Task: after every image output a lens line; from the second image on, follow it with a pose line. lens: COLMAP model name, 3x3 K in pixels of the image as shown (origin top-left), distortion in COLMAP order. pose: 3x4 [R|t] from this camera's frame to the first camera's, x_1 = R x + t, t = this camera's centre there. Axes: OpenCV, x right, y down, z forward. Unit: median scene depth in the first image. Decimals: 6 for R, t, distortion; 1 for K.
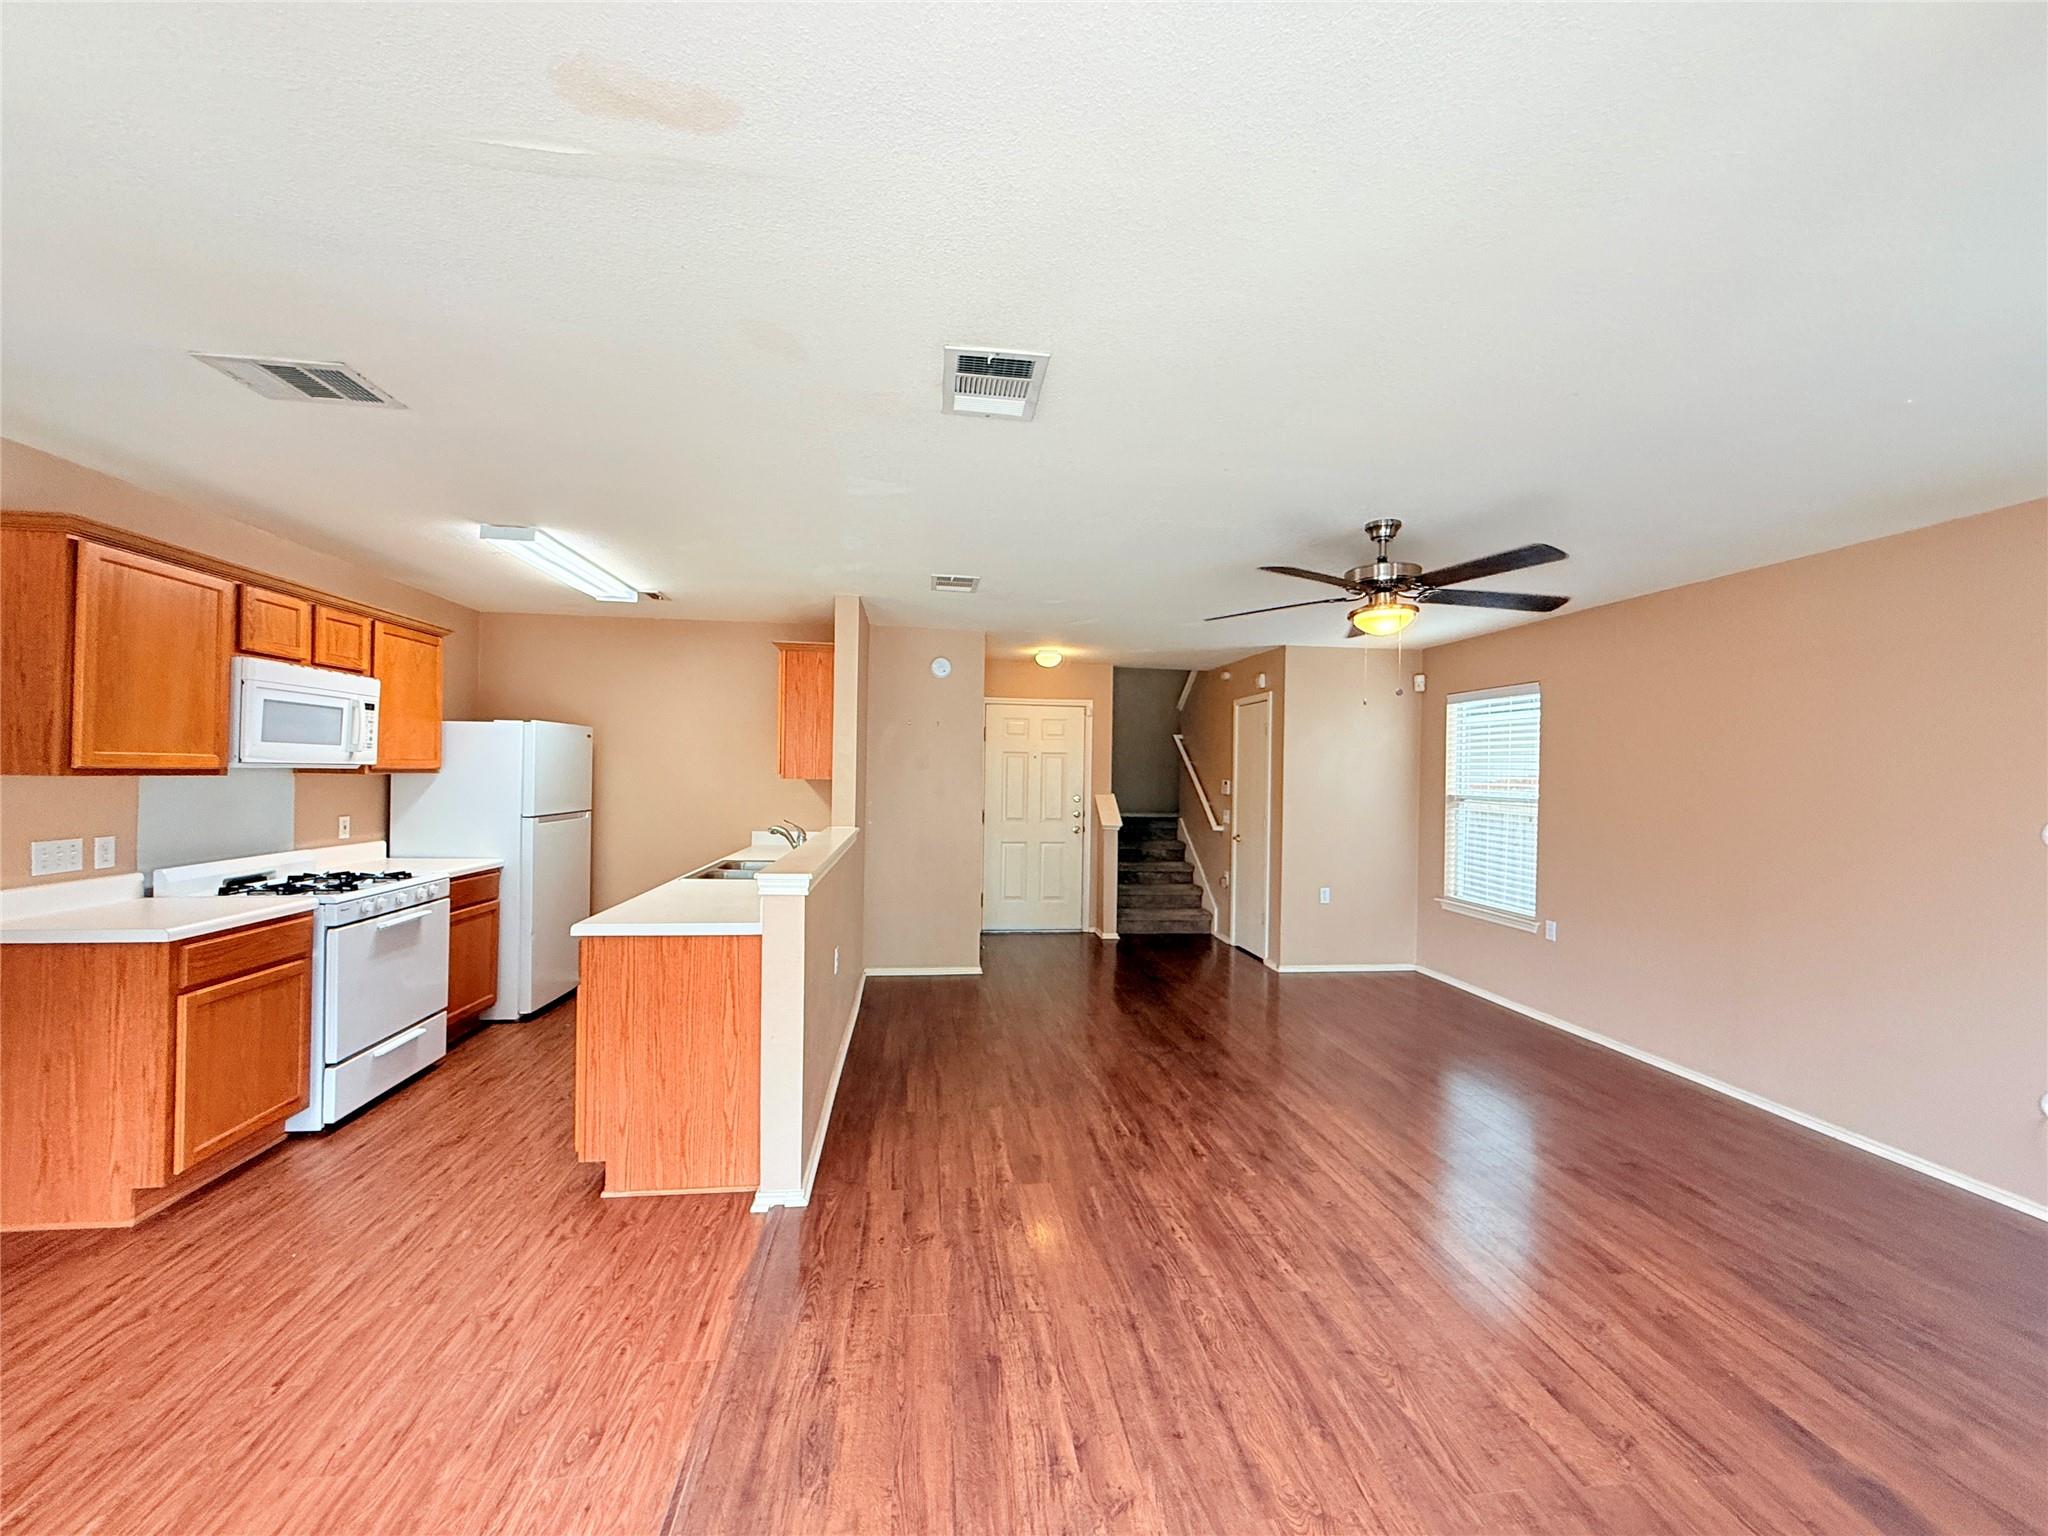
lens RADIAL K [[815.4, 0, 1017.9], [0, 815.4, 768.6], [0, 0, 1]] dist [-0.000895, -0.000243]
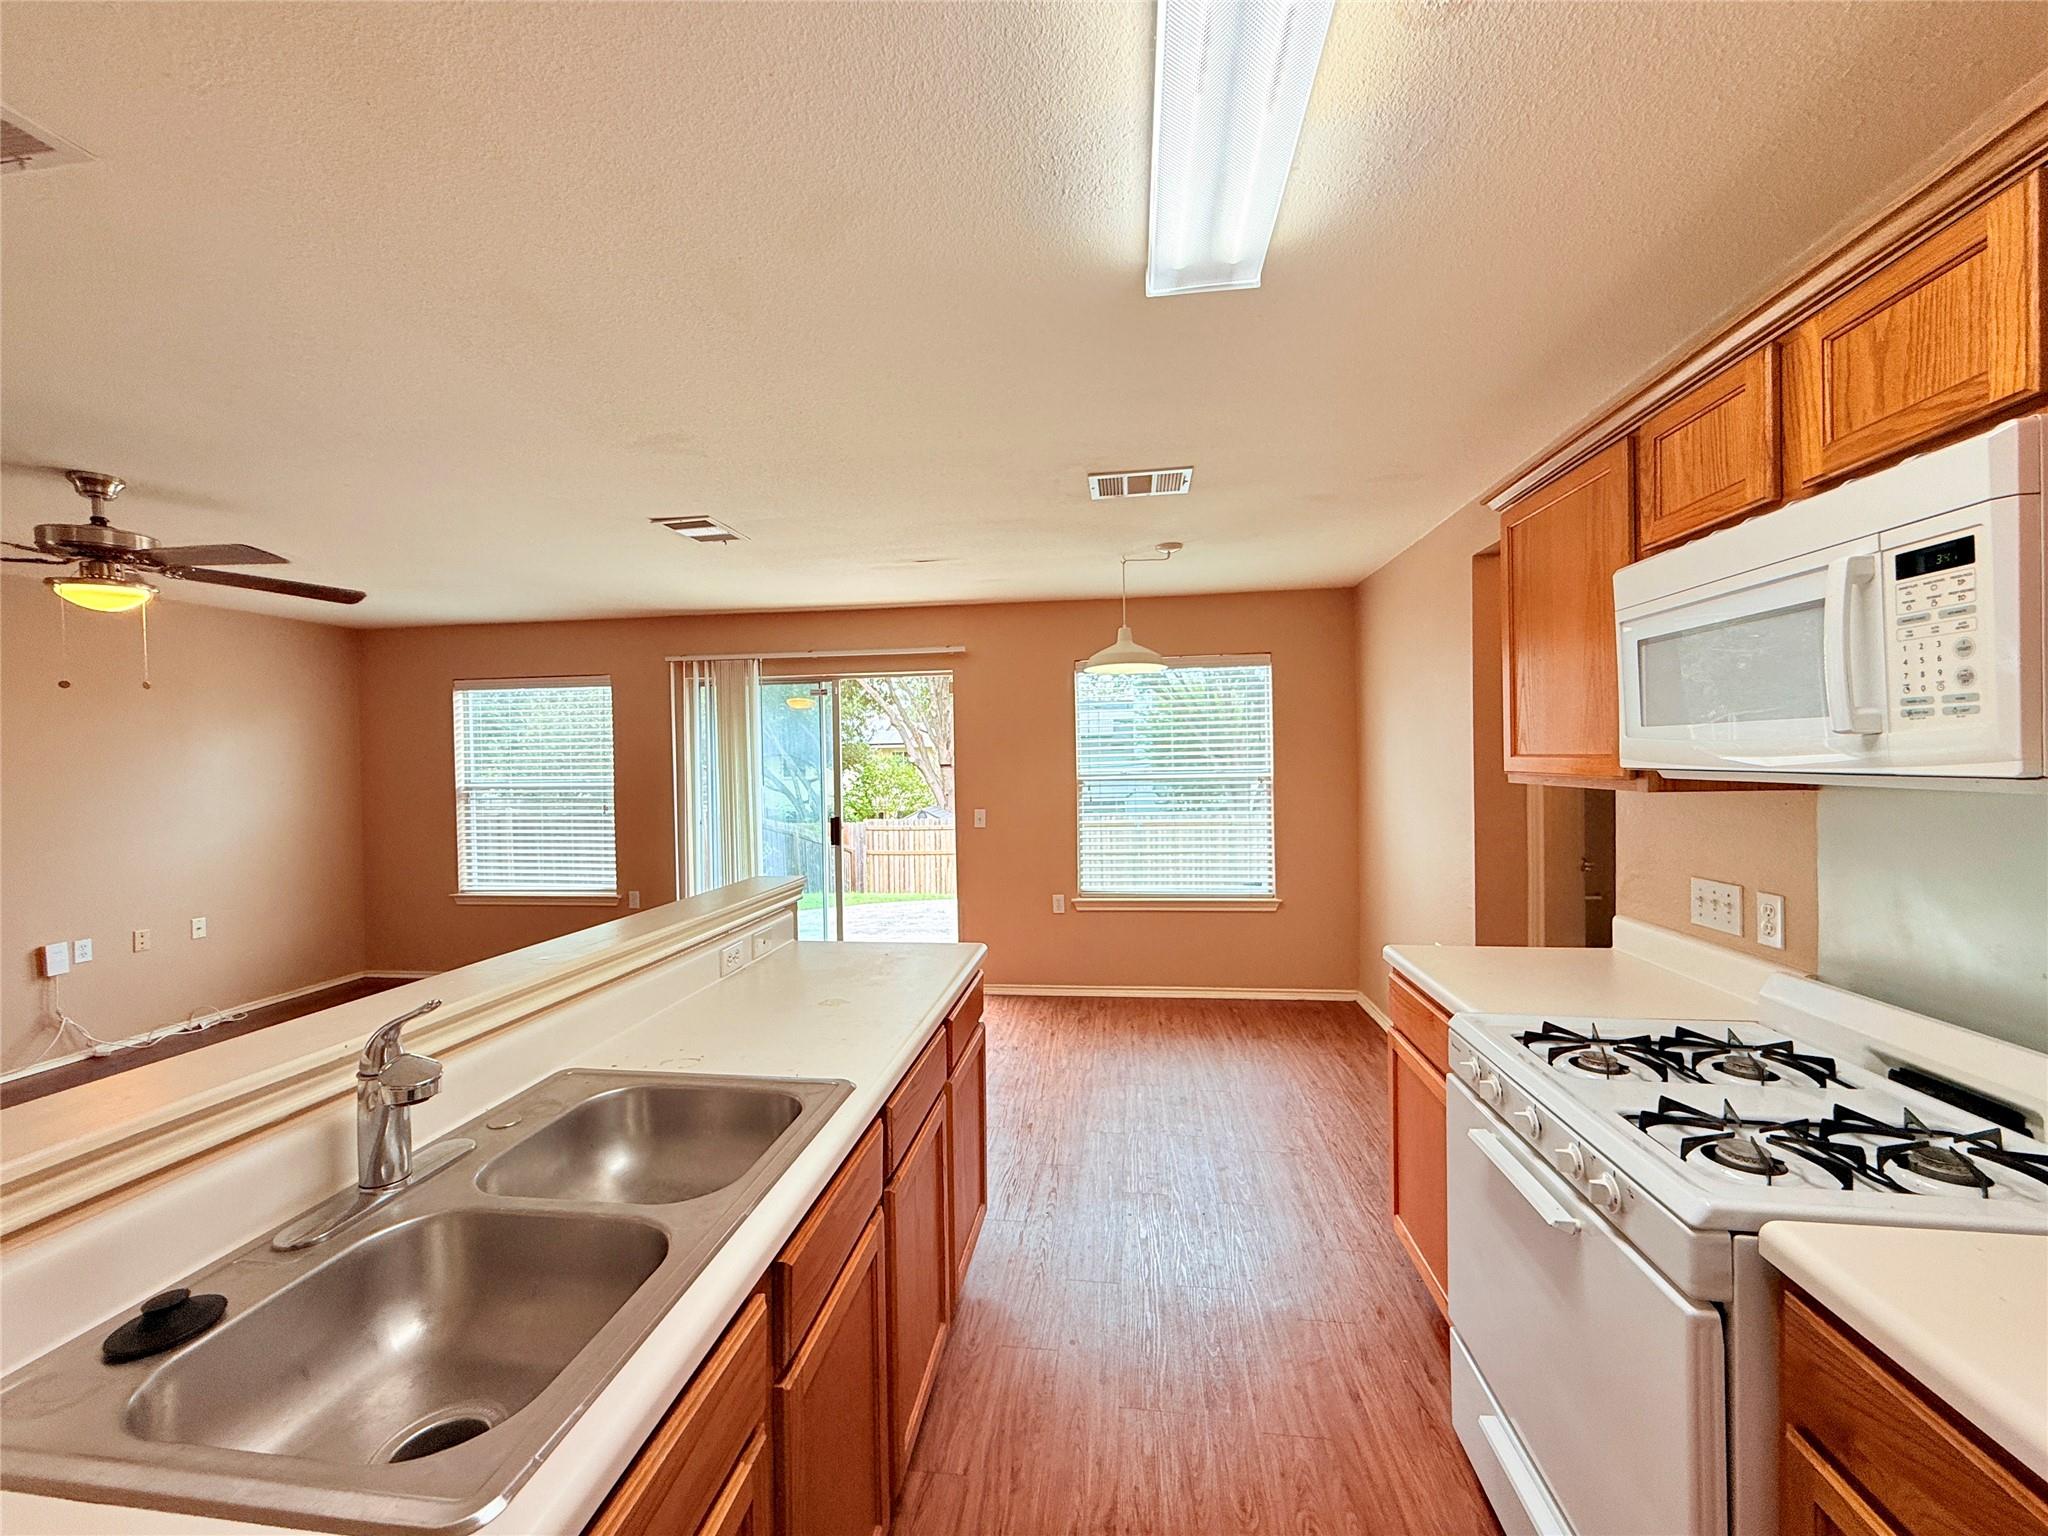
lens RADIAL K [[815.4, 0, 1018.1], [0, 815.4, 767.9], [0, 0, 1]] dist [-0.000895, -0.000243]
pose [[-0.967548, -0.004491, 0.252648, -0.670620], [-0.001721, 0.999936, 0.011186, -0.012142], [-0.252682, 0.010388, -0.967494, 1.545846]]
